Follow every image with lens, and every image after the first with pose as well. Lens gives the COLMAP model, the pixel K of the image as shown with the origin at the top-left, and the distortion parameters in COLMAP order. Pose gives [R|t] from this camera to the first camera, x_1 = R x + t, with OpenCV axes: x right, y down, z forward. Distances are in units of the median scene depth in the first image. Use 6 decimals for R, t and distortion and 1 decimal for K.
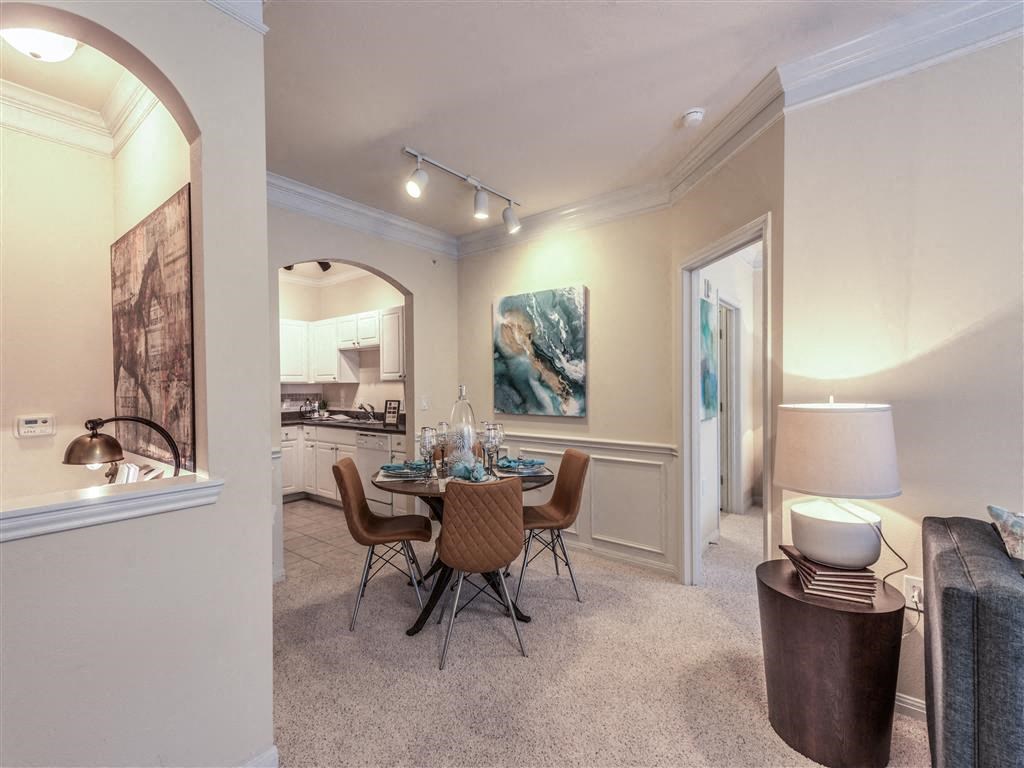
lens RADIAL K [[465.8, 0, 510.8], [0, 465.8, 390.4], [0, 0, 1]] dist [0.001333, 0.000045]
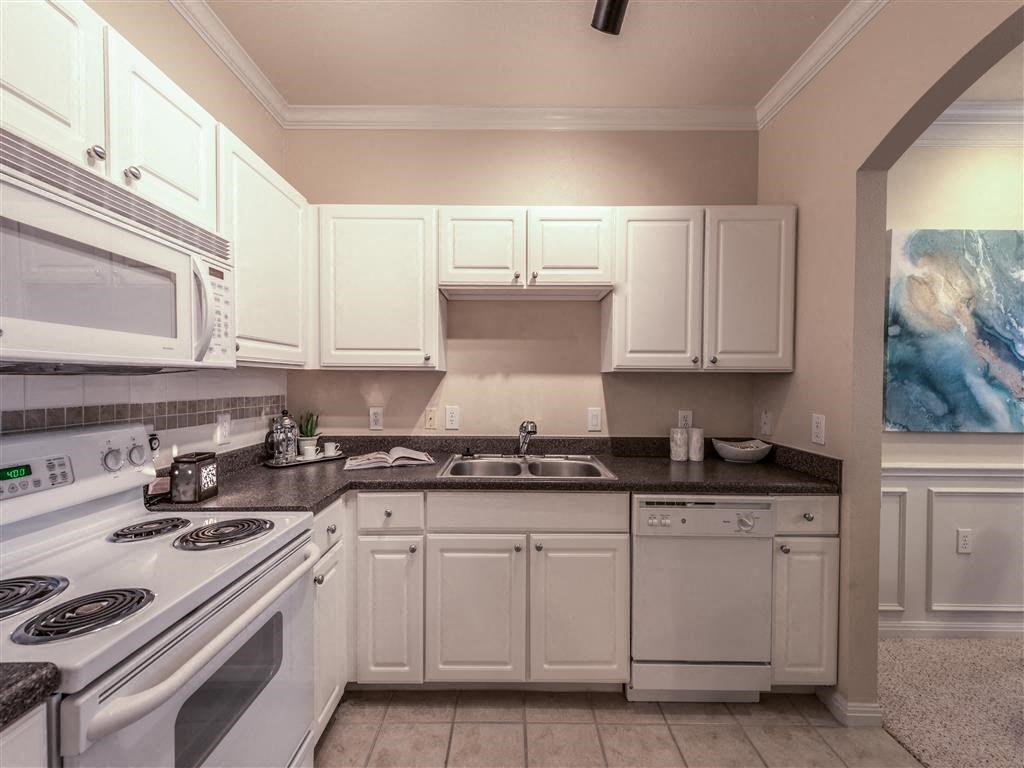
lens RADIAL K [[408.4, 0, 511.0], [0, 408.4, 390.5], [0, 0, 1]] dist [0.000378, 0.000049]
pose [[0.779184, -0.000556, 0.626796, -0.742174], [-0.006041, 0.999946, 0.008398, -0.003342], [-0.626767, -0.010330, 0.779138, 0.948838]]
